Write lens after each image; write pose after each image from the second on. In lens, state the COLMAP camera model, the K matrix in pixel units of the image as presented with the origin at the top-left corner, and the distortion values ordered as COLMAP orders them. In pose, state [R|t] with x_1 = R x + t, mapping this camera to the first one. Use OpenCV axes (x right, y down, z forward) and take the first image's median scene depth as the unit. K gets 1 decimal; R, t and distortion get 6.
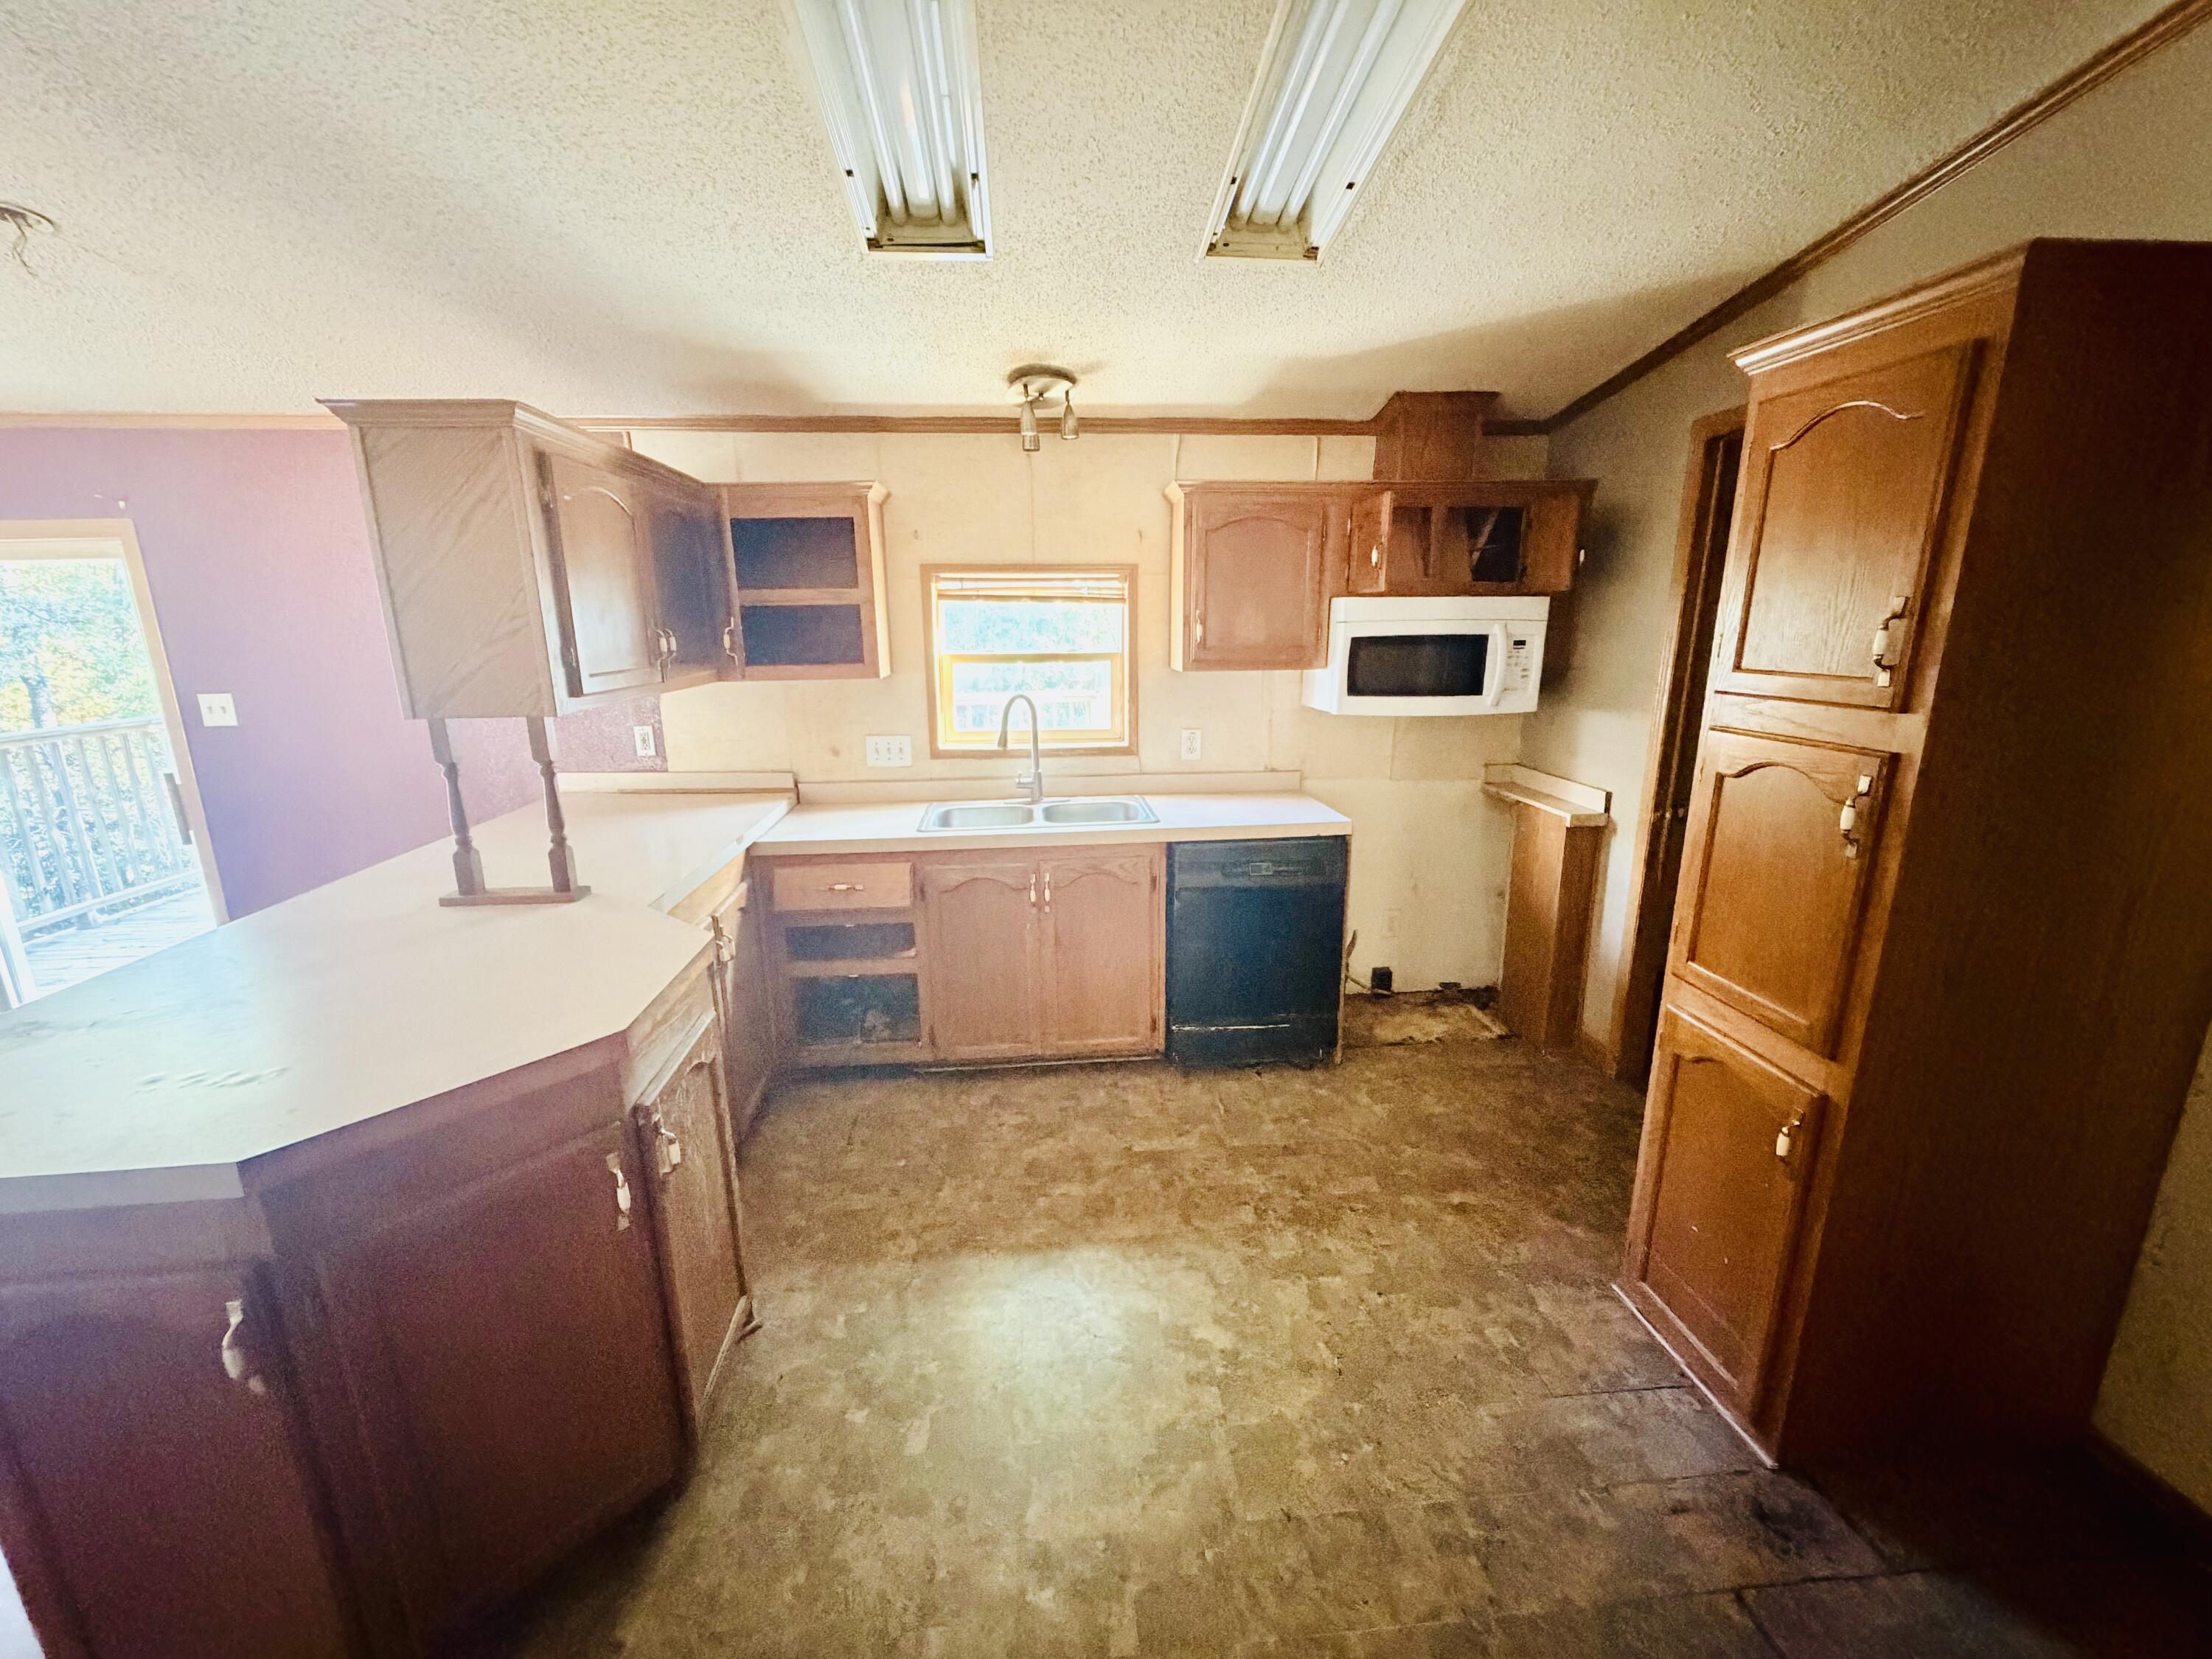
lens RADIAL K [[883.9, 0, 1106.9], [0, 883.9, 827.8], [0, 0, 1]] dist [0.001609, 0.000285]
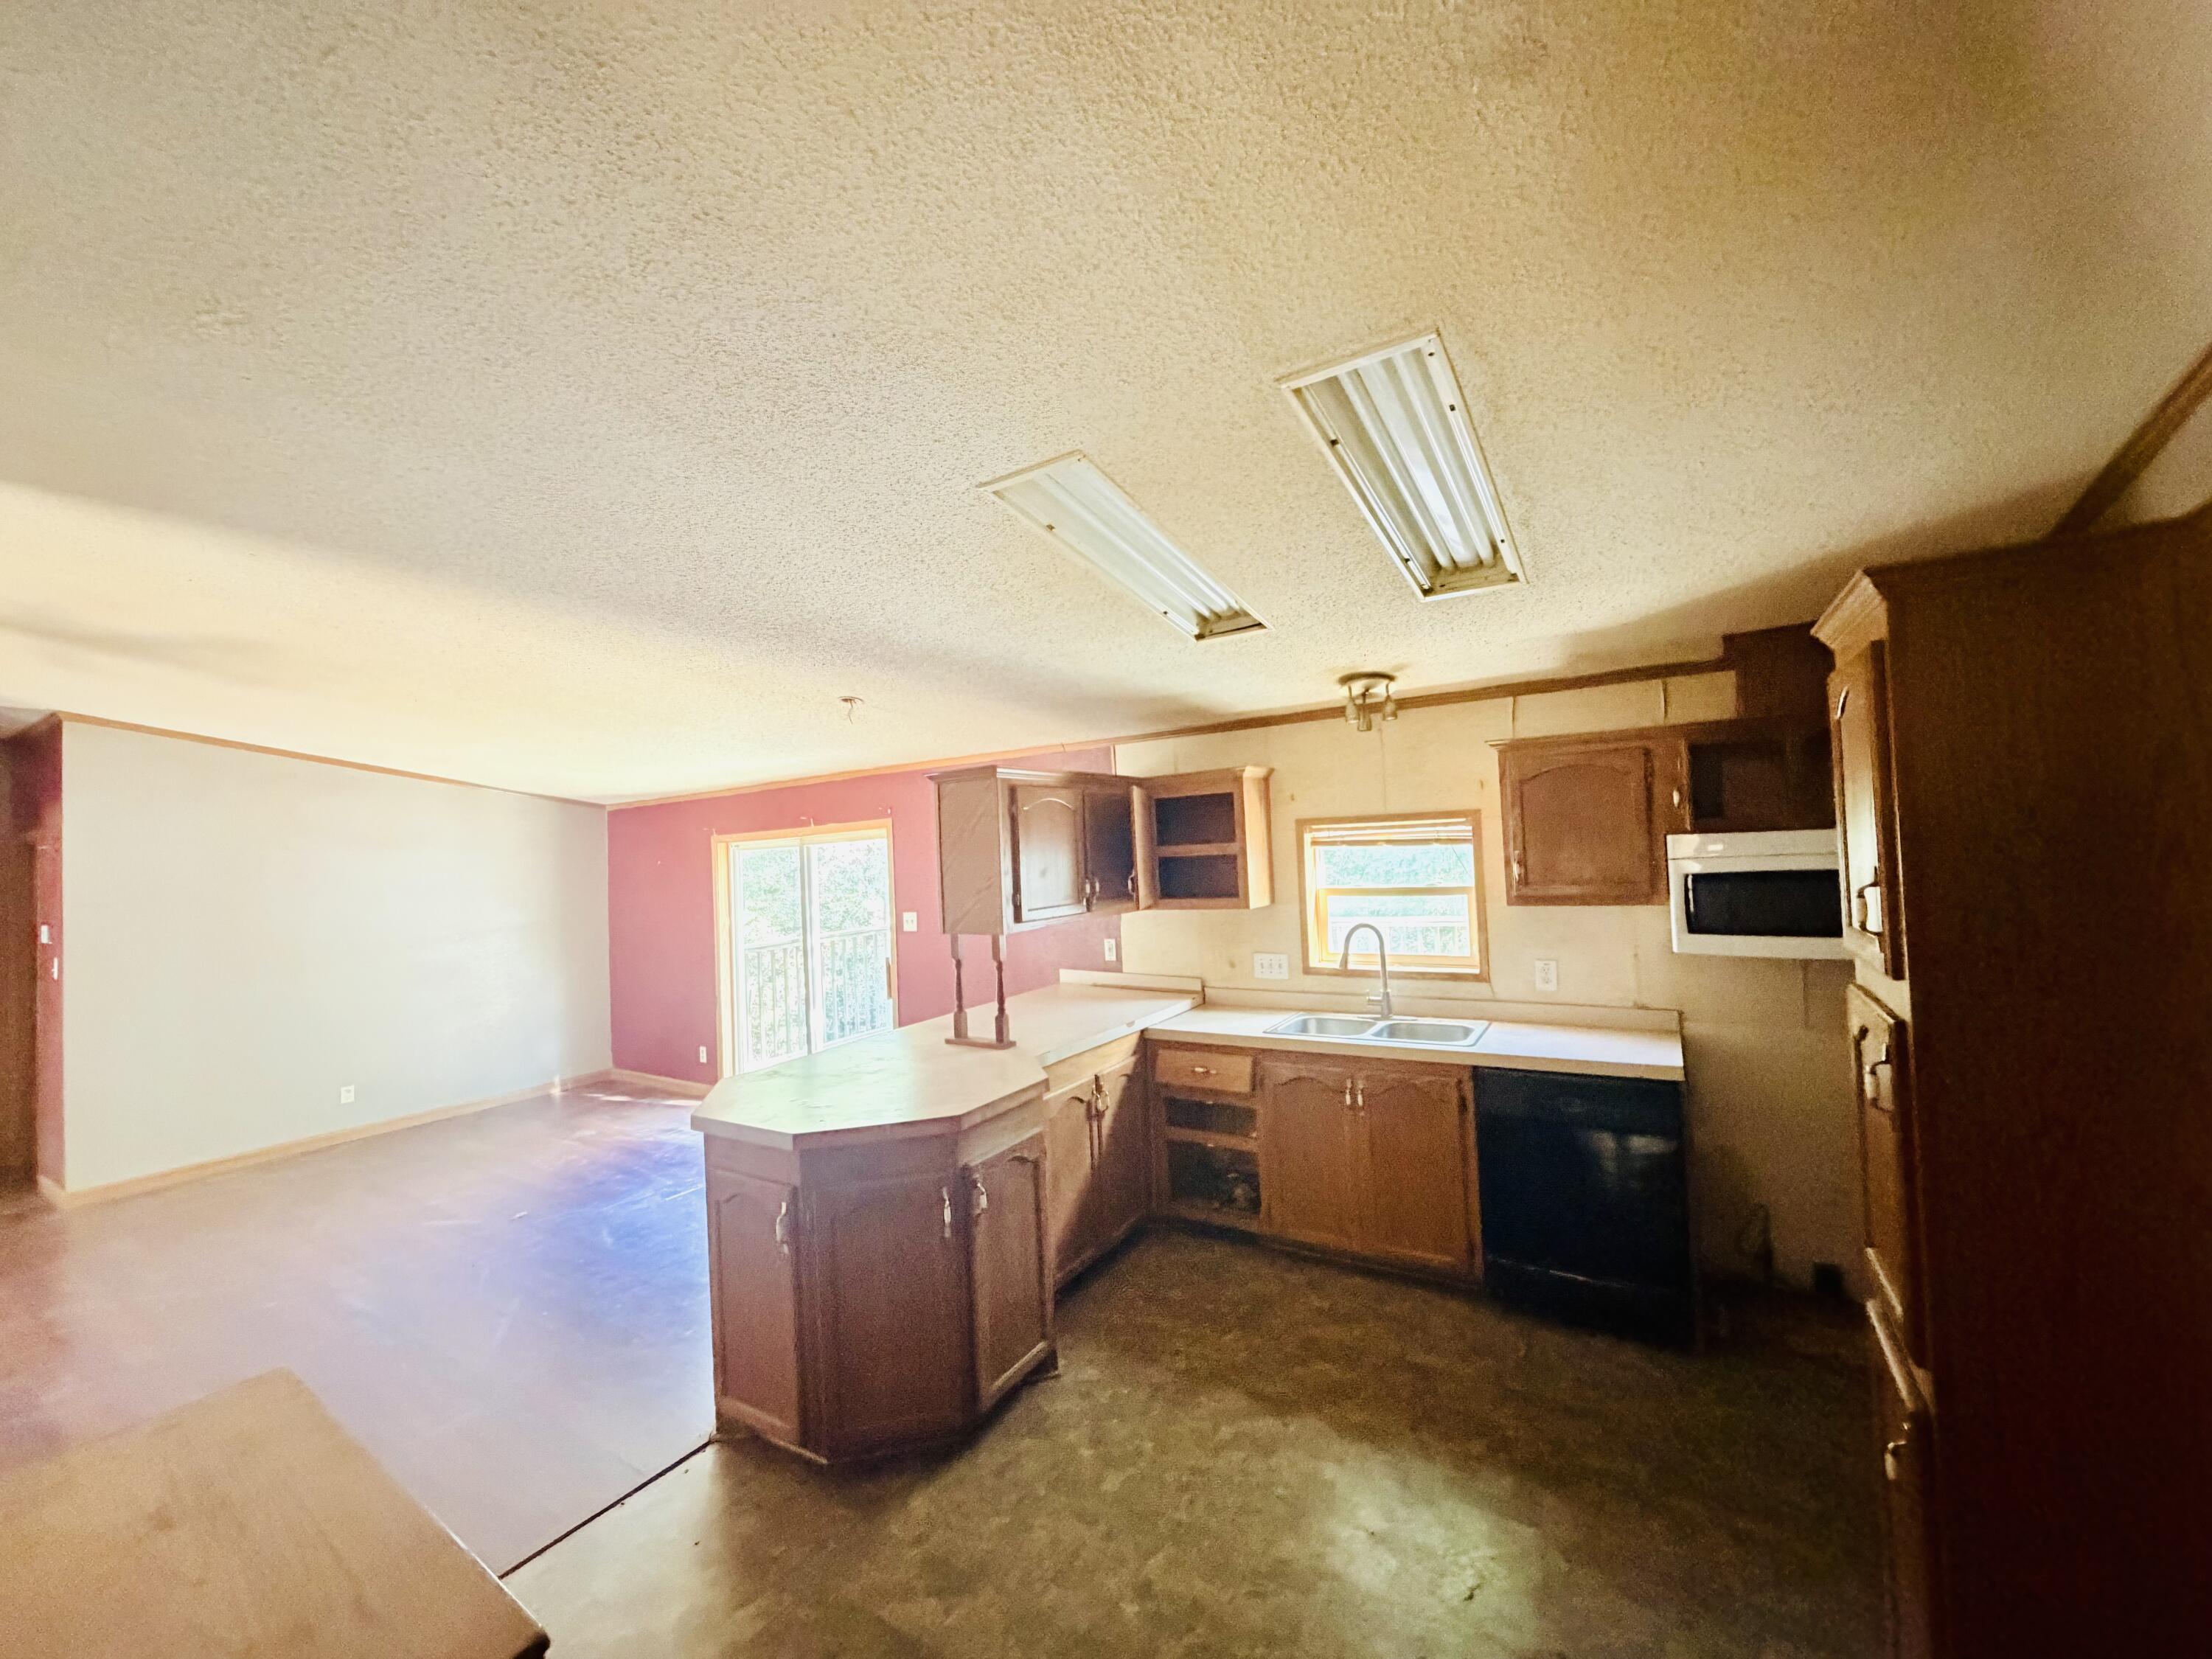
lens RADIAL K [[883.9, 0, 1102.6], [0, 883.9, 824.0], [0, 0, 1]] dist [0.001609, 0.000285]
pose [[0.796415, -0.044815, -0.603088, 0.367821], [-0.100989, 0.973392, -0.205694, -0.002825], [0.596259, 0.224723, 0.770698, -0.156879]]
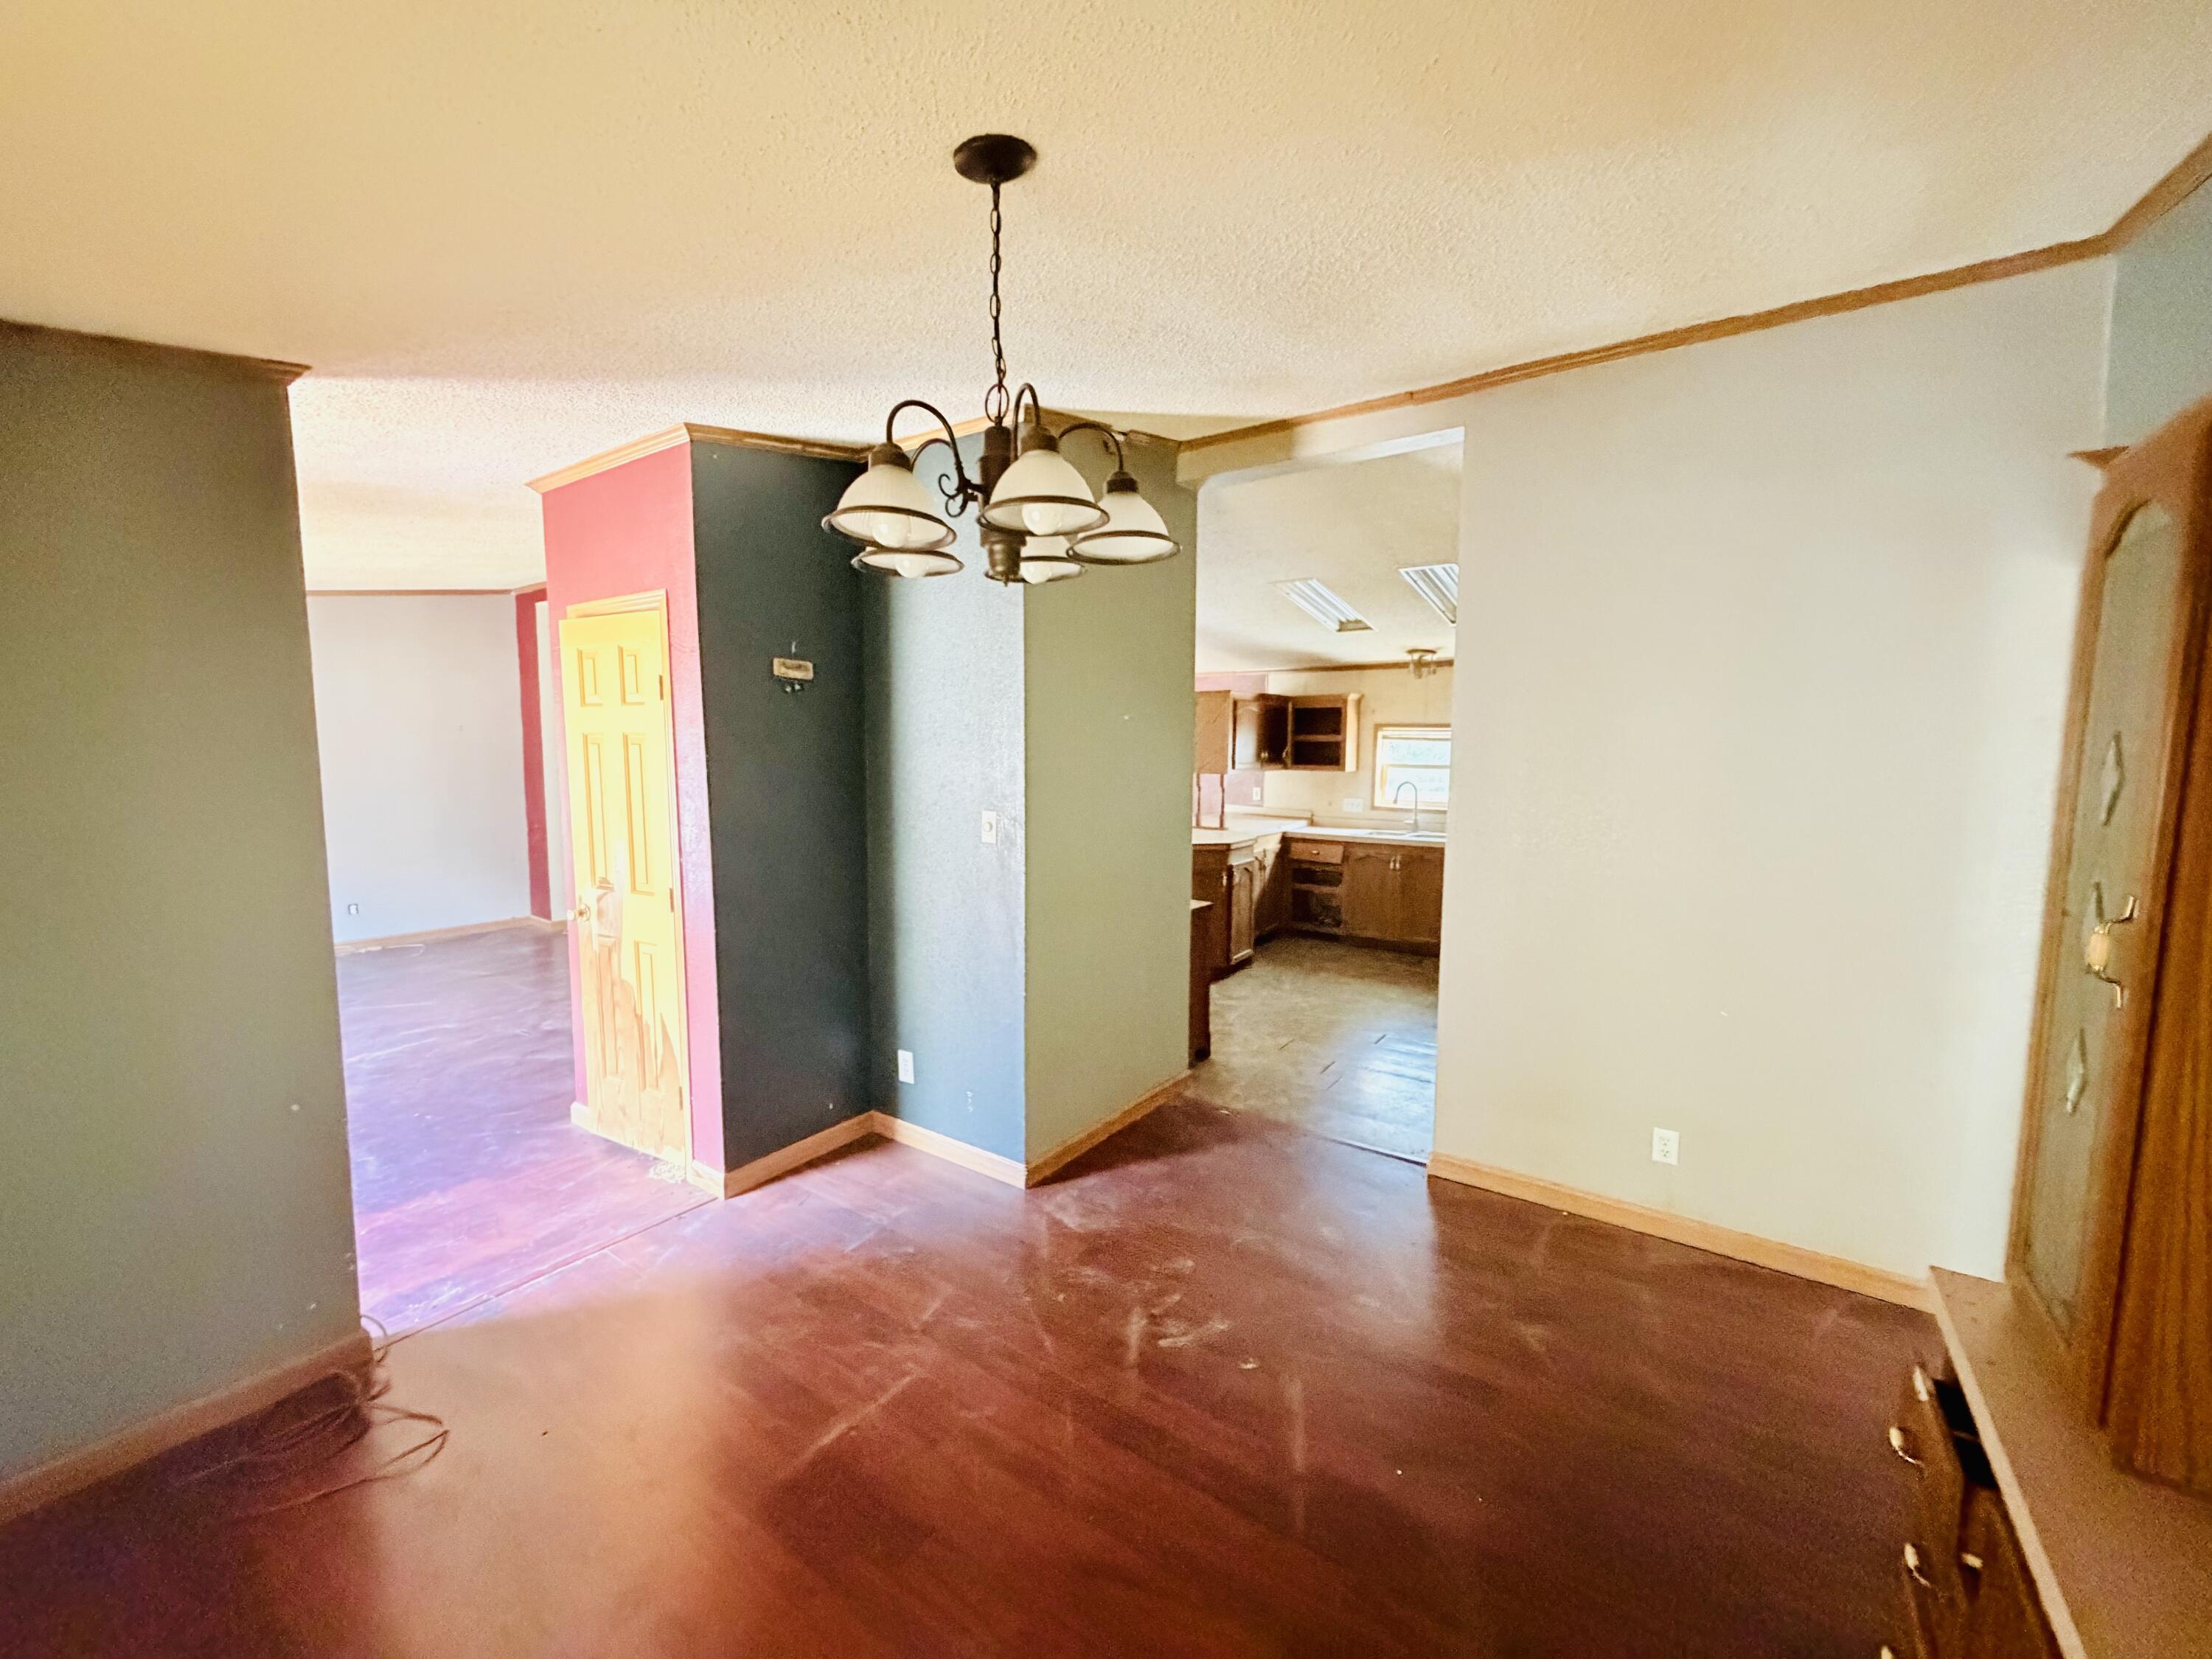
lens RADIAL K [[883.9, 0, 1096.9], [0, 883.9, 820.9], [0, 0, 1]] dist [0.001609, 0.000285]
pose [[0.764204, 0.072860, -0.640845, 0.794004], [-0.159061, 0.984200, -0.077781, 0.262964], [0.625053, 0.161374, 0.763719, -1.261771]]
